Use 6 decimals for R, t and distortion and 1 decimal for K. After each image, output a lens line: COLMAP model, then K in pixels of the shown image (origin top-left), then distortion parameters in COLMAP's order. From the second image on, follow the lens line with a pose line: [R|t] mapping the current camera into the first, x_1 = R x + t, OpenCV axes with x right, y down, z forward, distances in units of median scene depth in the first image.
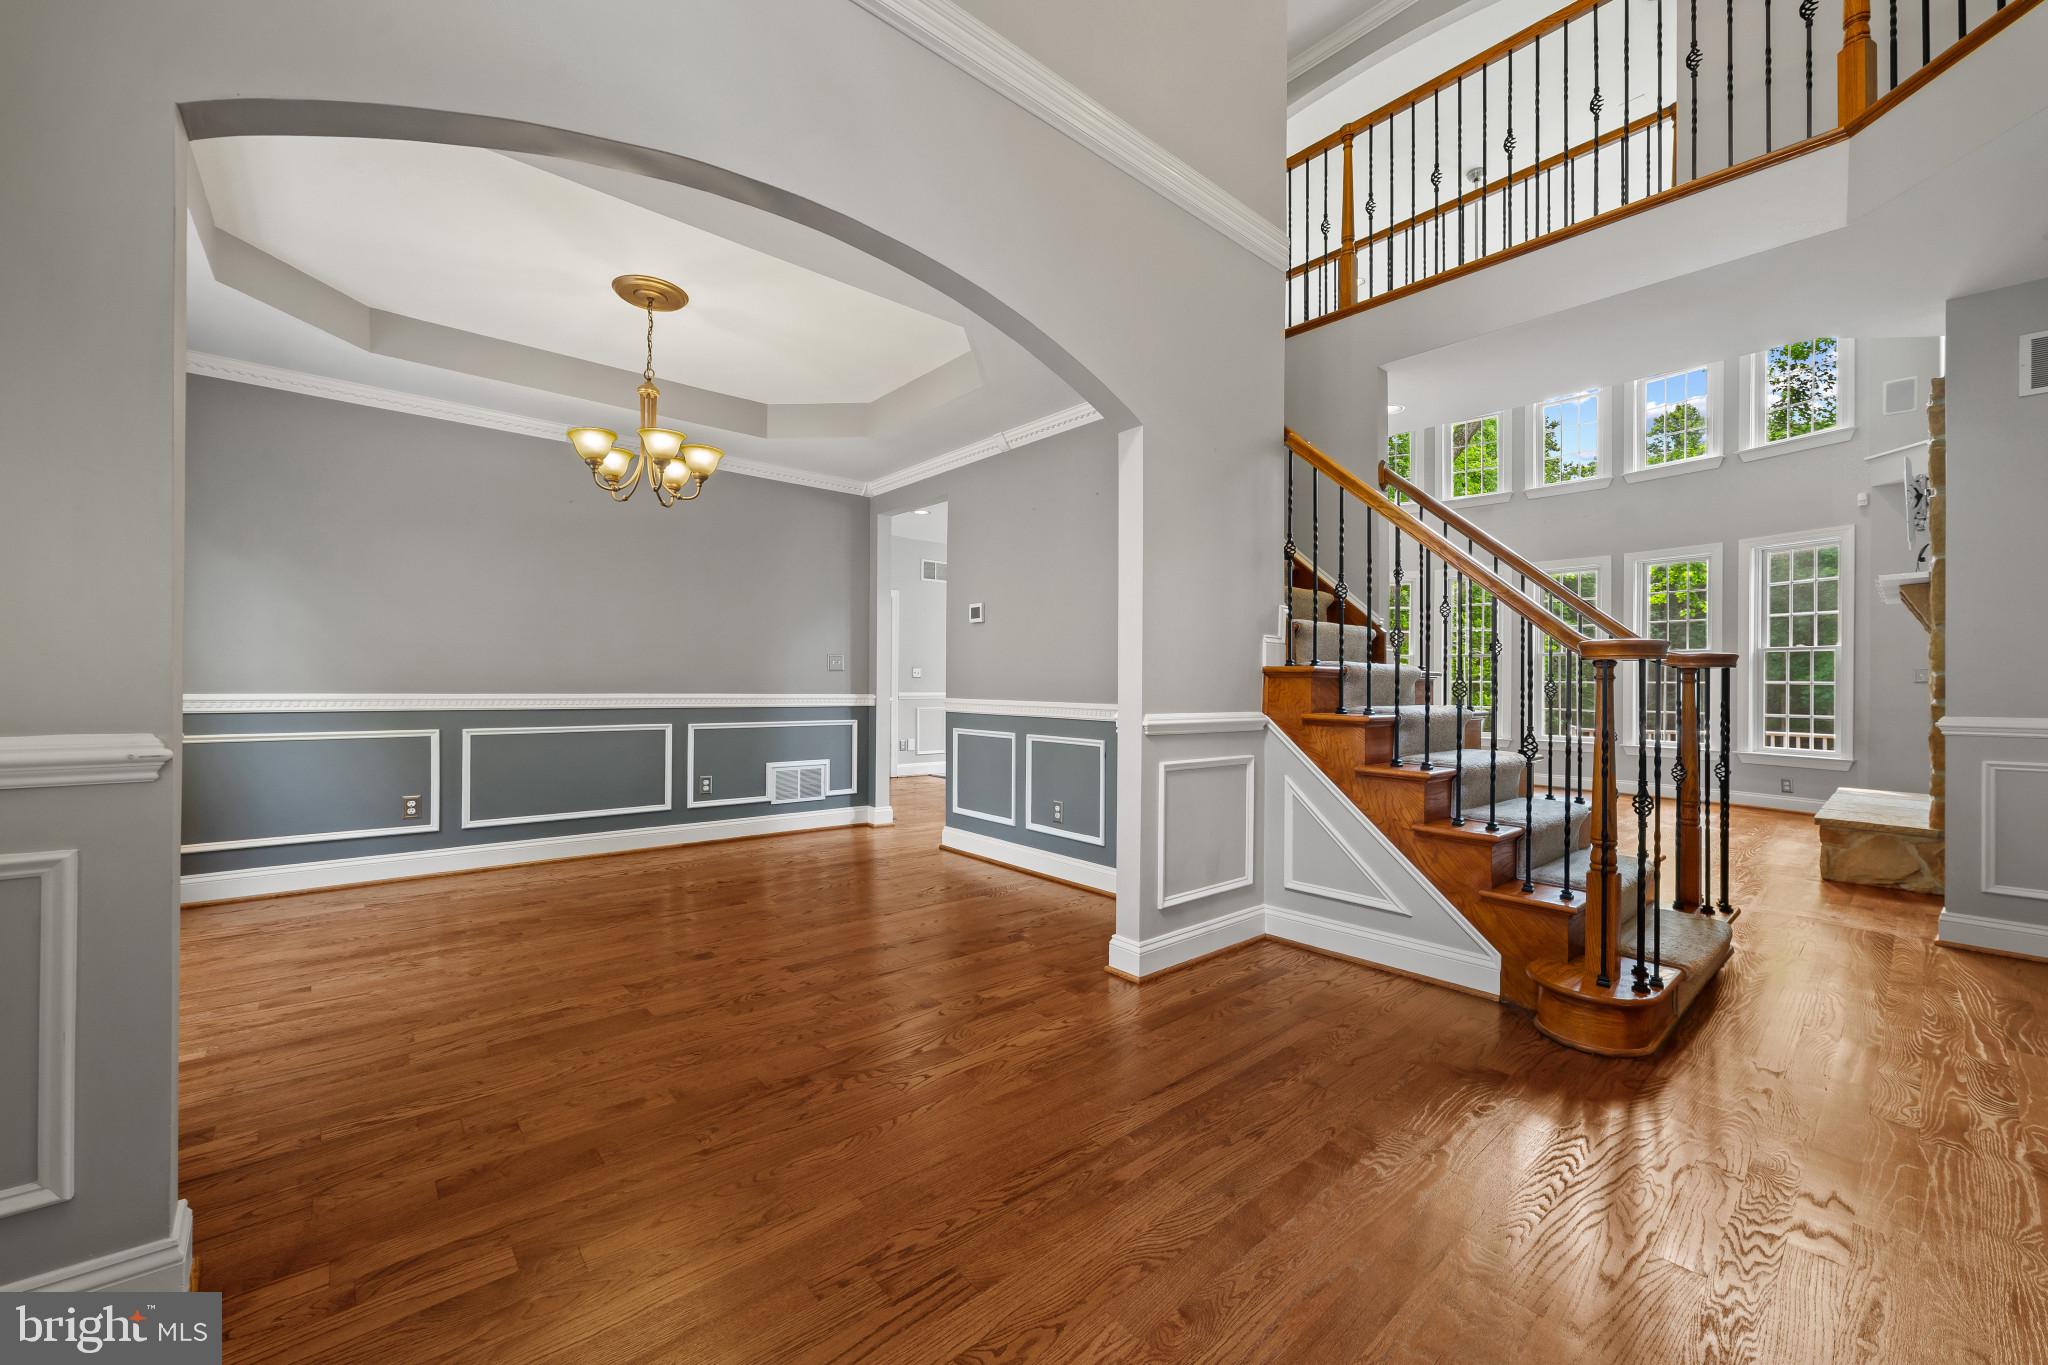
lens RADIAL K [[790.4, 0, 1030.3], [0, 790.4, 701.4], [0, 0, 1]] dist [-0.000121, -0.009262]
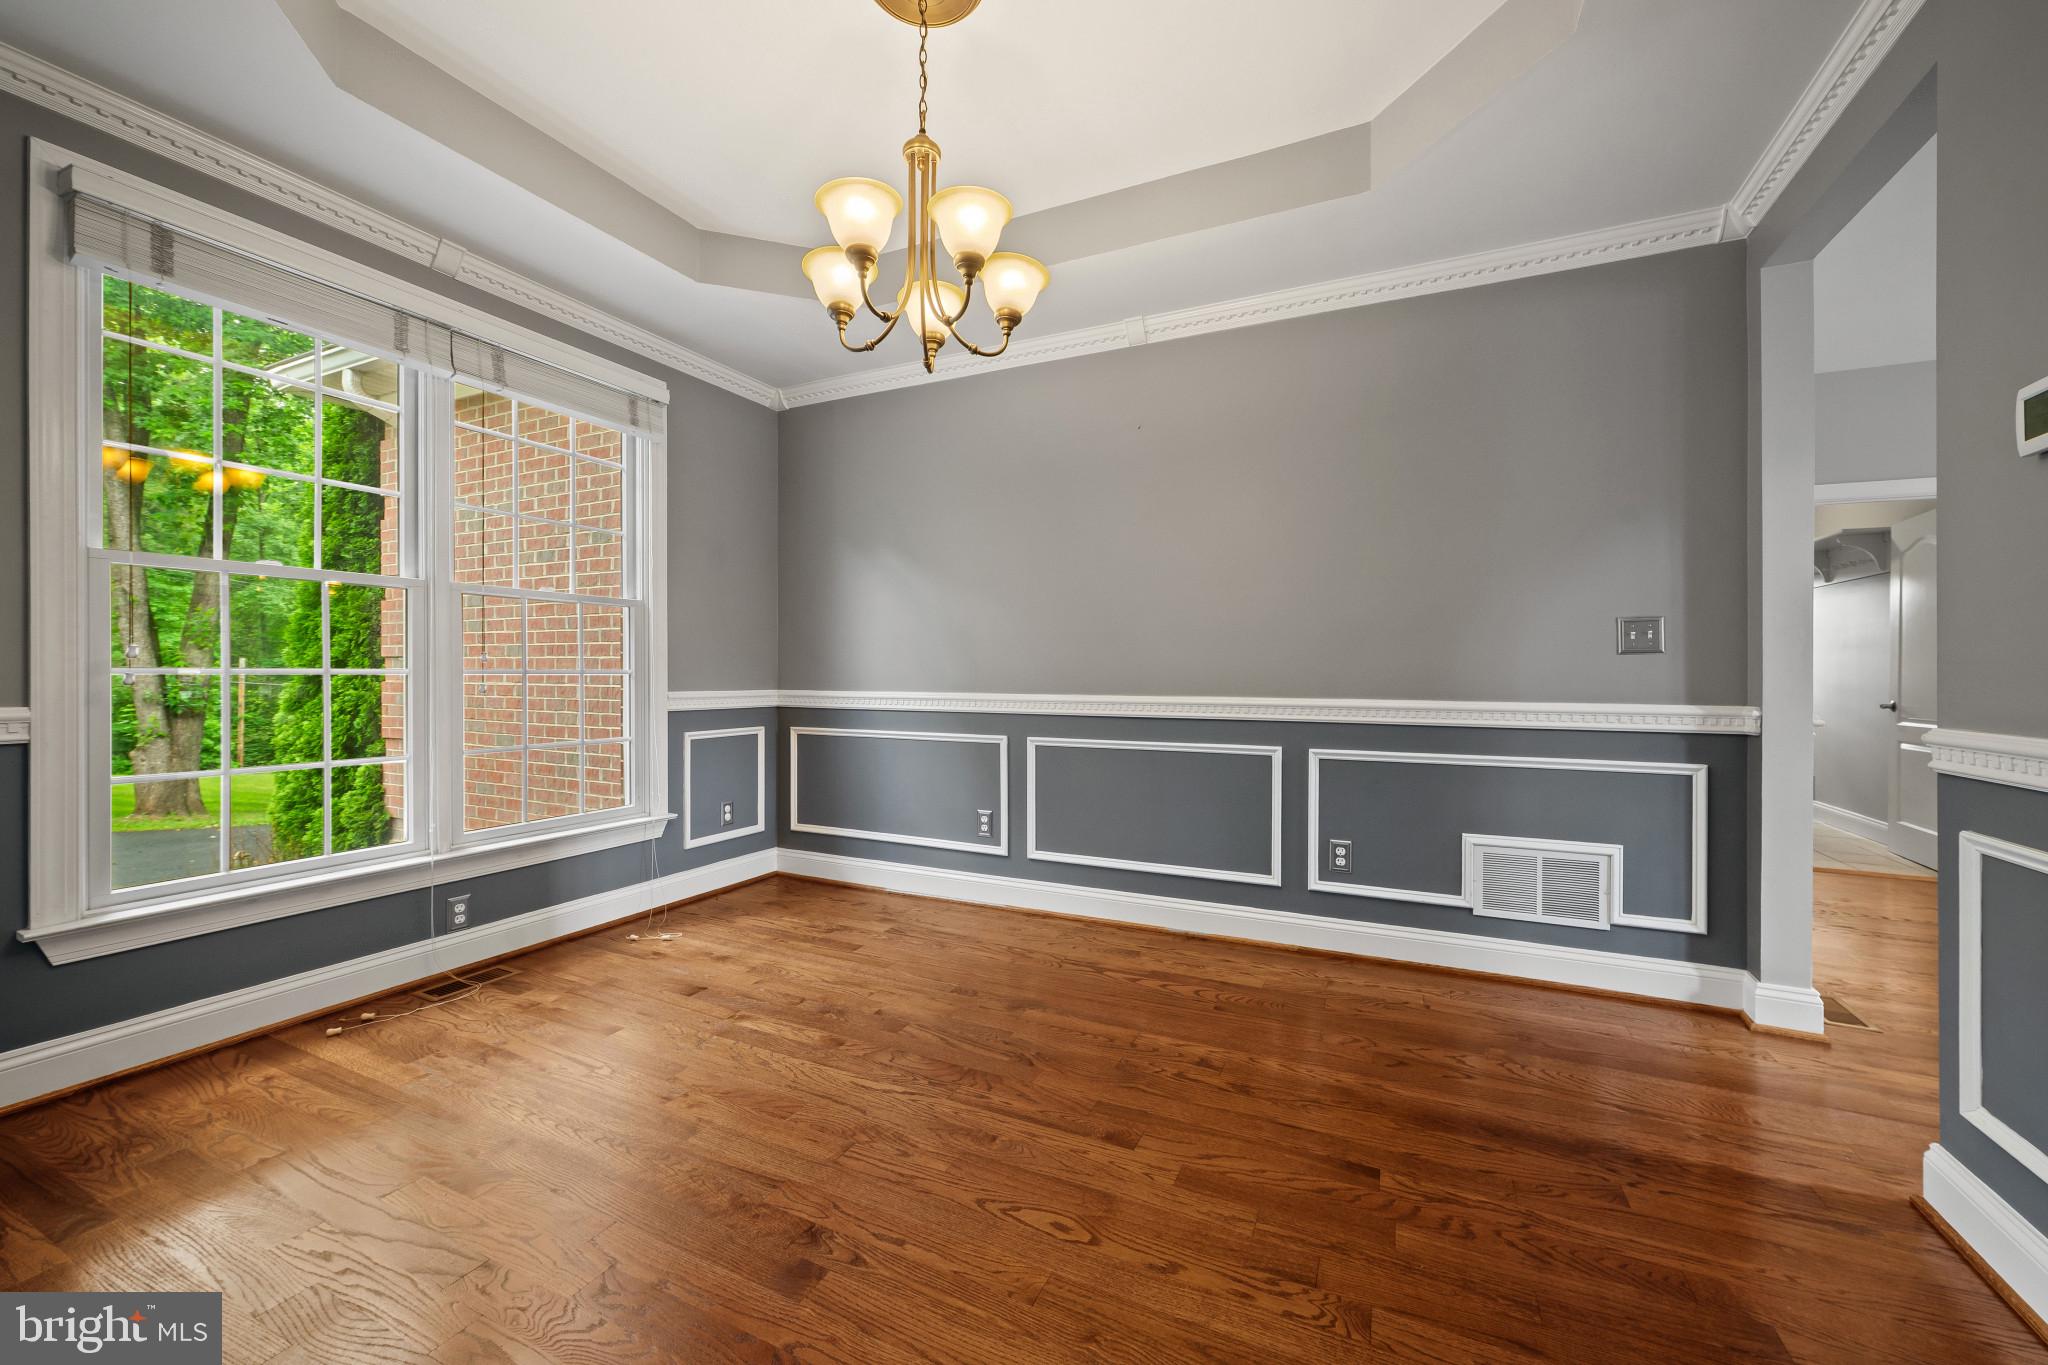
lens RADIAL K [[797.2, 0, 1028.5], [0, 797.2, 680.8], [0, 0, 1]] dist [-0.017118, 0.006276]
pose [[0.394870, -0.004585, -0.918725, 0.053745], [-0.020041, 0.999707, -0.013603, -0.015300], [0.918518, 0.023783, 0.394663, 0.843289]]
